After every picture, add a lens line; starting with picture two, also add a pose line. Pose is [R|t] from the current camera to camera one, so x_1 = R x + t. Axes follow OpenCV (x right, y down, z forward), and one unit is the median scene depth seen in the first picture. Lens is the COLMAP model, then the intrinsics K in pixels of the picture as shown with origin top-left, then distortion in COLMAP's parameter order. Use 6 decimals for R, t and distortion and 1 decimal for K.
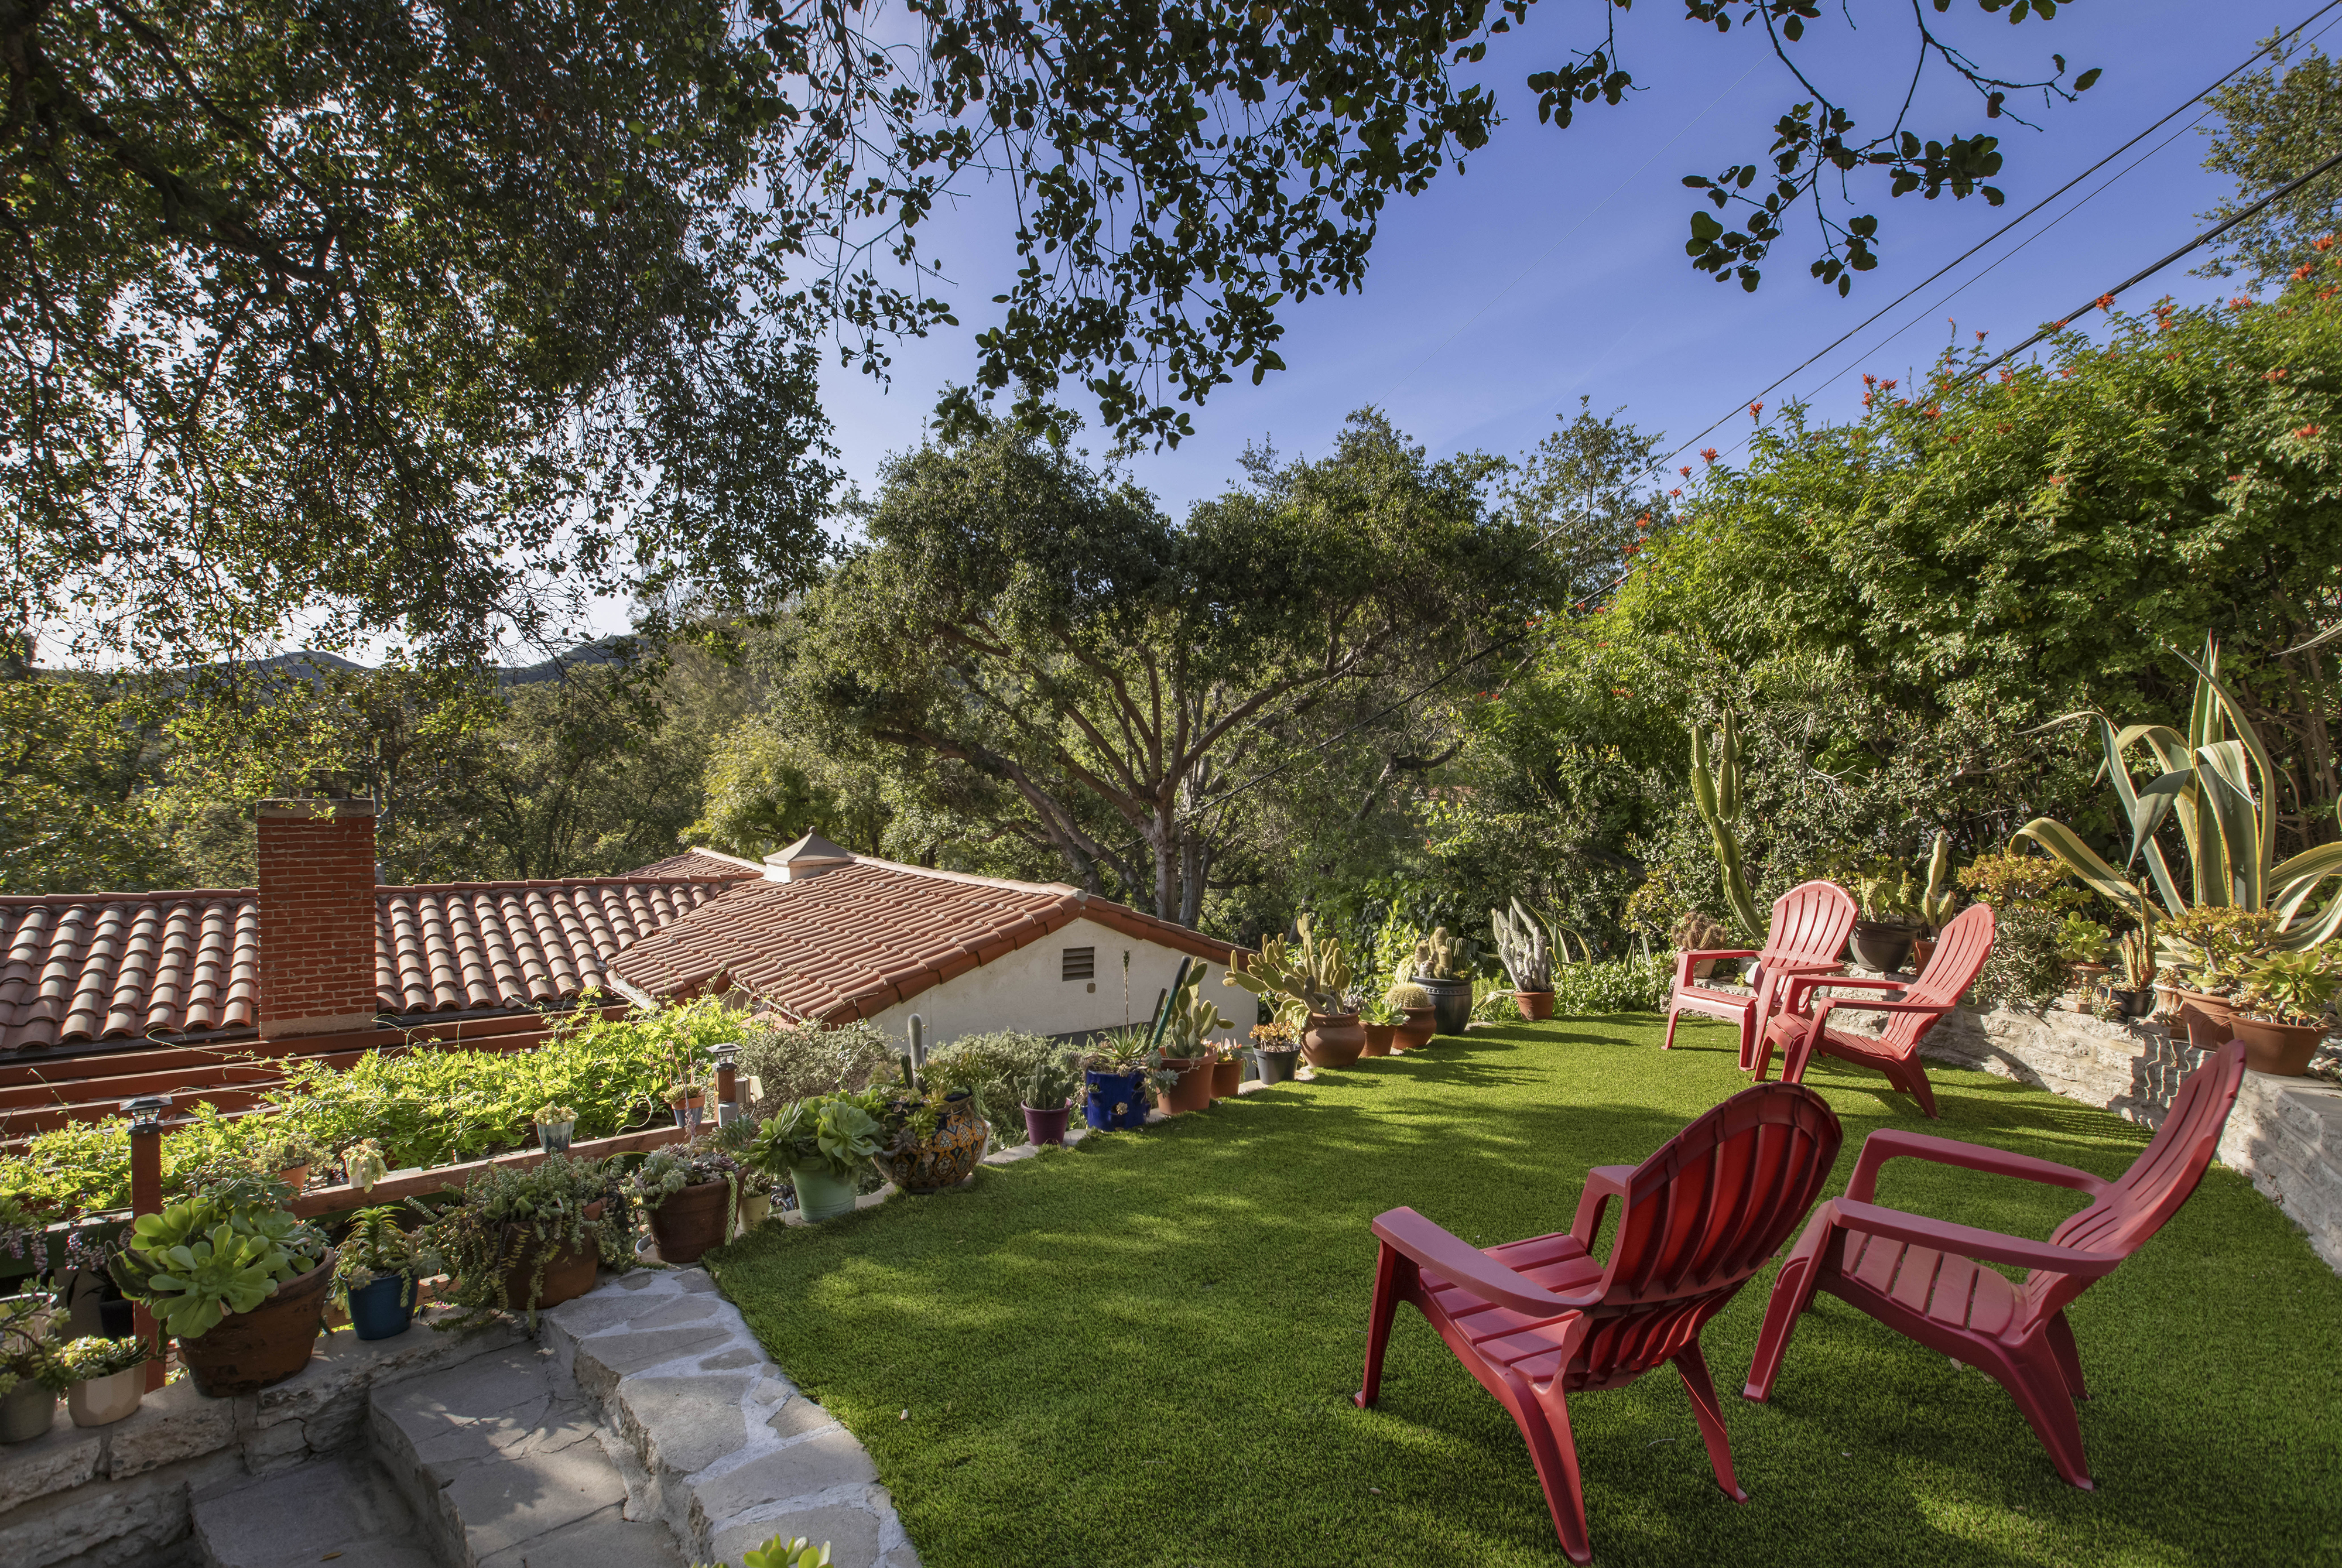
lens RADIAL K [[1130.4, 0, 1197.8], [0, 1130.4, 807.7], [0, 0, 1]] dist [0.002057, -0.000167]
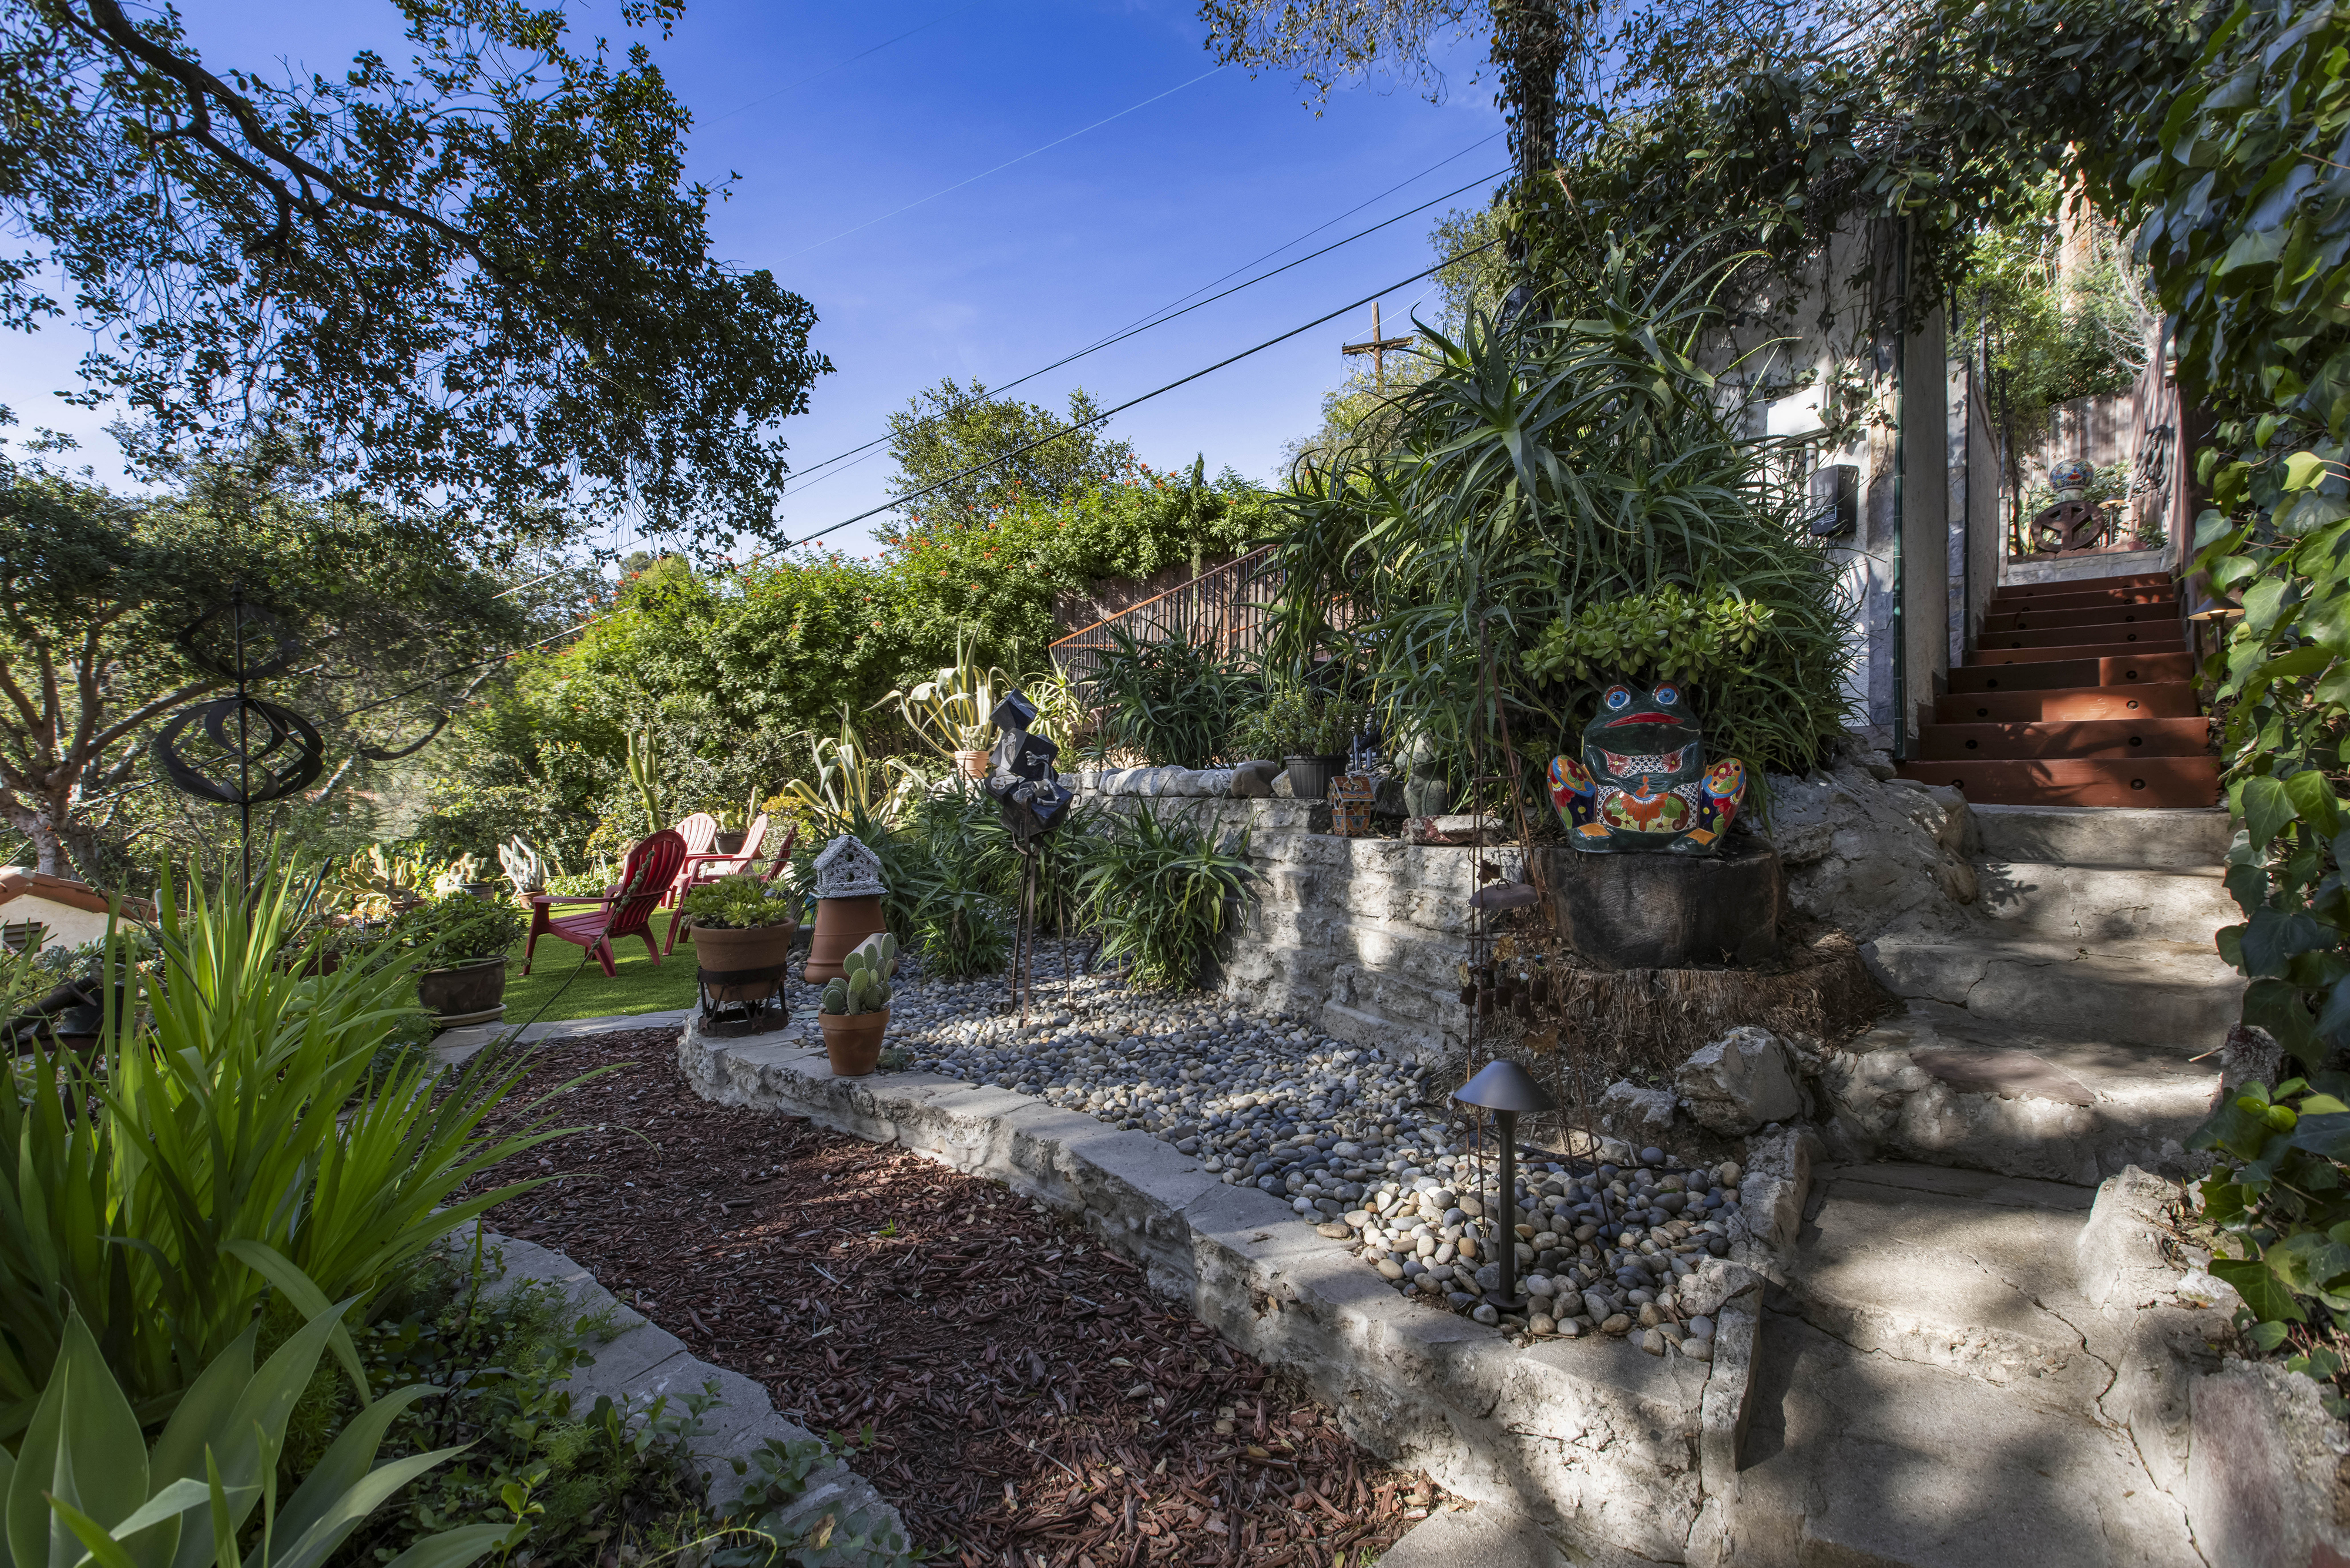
lens RADIAL K [[1134.2, 0, 1201.9], [0, 1134.2, 807.8], [0, 0, 1]] dist [0.002057, -0.000167]
pose [[0.625431, -0.015760, 0.780120, -0.388807], [0.021689, 0.999761, 0.002809, 0.061656], [-0.779978, 0.015163, 0.625623, -0.806657]]
